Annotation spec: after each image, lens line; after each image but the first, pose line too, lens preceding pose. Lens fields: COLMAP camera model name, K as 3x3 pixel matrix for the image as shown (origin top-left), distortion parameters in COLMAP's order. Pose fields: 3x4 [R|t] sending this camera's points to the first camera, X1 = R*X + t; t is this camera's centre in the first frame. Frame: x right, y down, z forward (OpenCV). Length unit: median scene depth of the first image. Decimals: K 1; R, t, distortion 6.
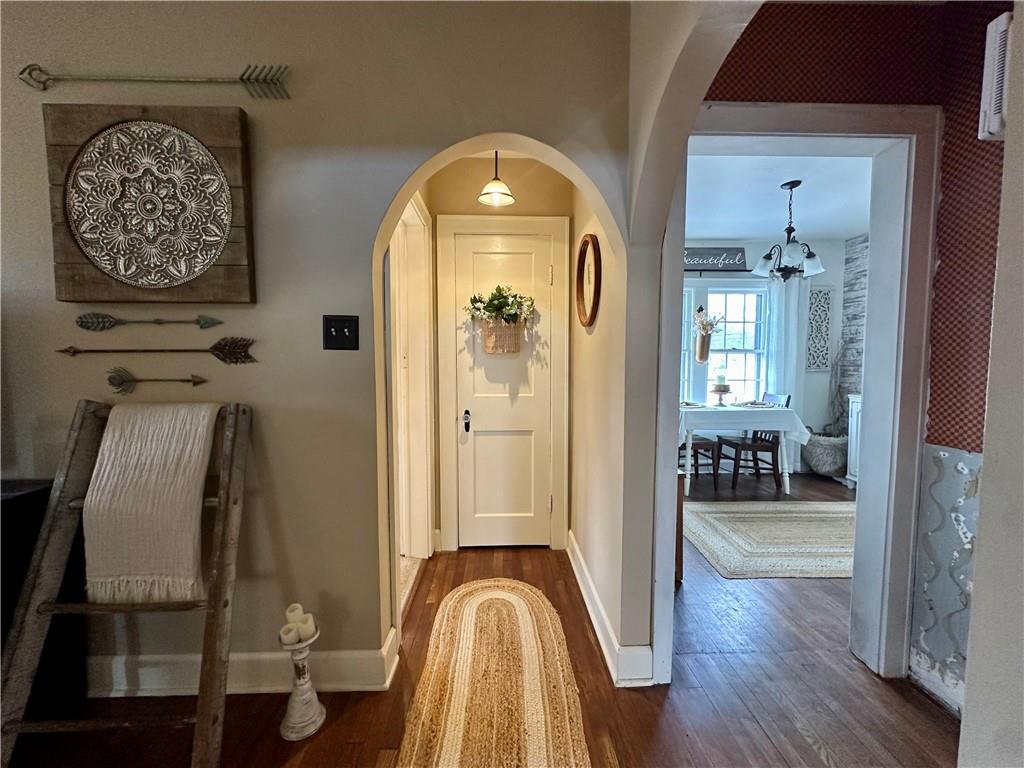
lens RADIAL K [[406.7, 0, 512.0], [0, 406.7, 384.0], [0, 0, 1]] dist [-0.000316, 0.000120]
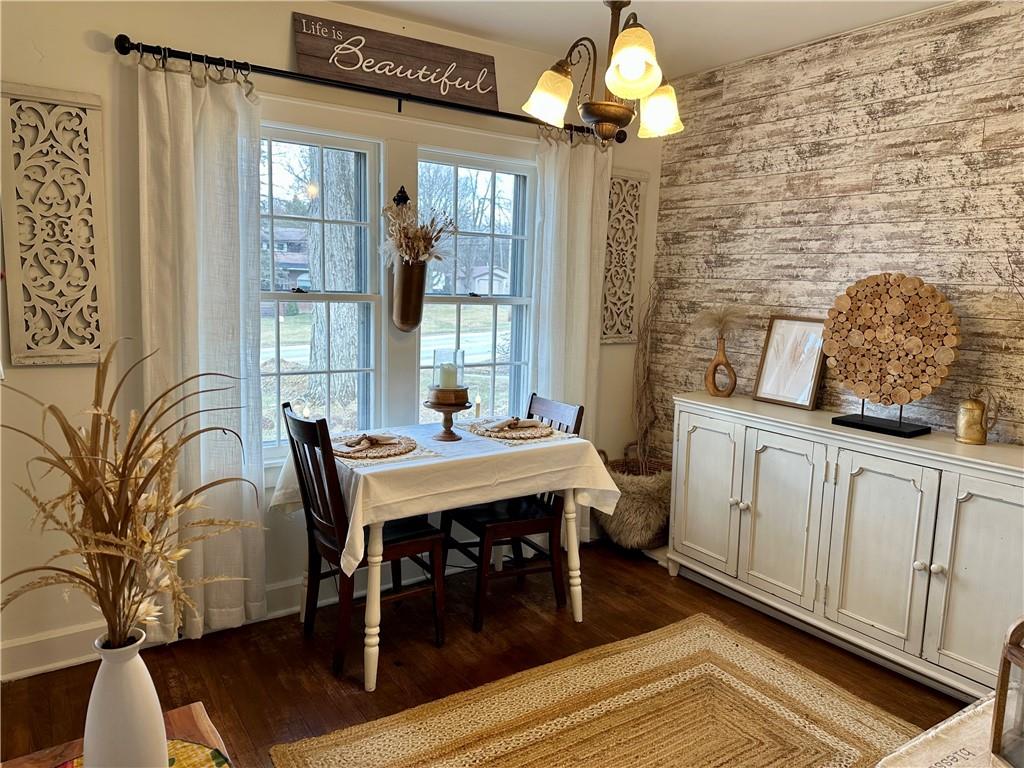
lens RADIAL K [[727.4, 0, 512.0], [0, 727.4, 384.0], [0, 0, 1]] dist [0.153378, -0.285724]
pose [[0.843000, -0.049965, 0.535588, 0.157712], [0.000646, 0.995770, 0.091879, -0.066749], [-0.537913, -0.077109, 0.839466, 0.317333]]
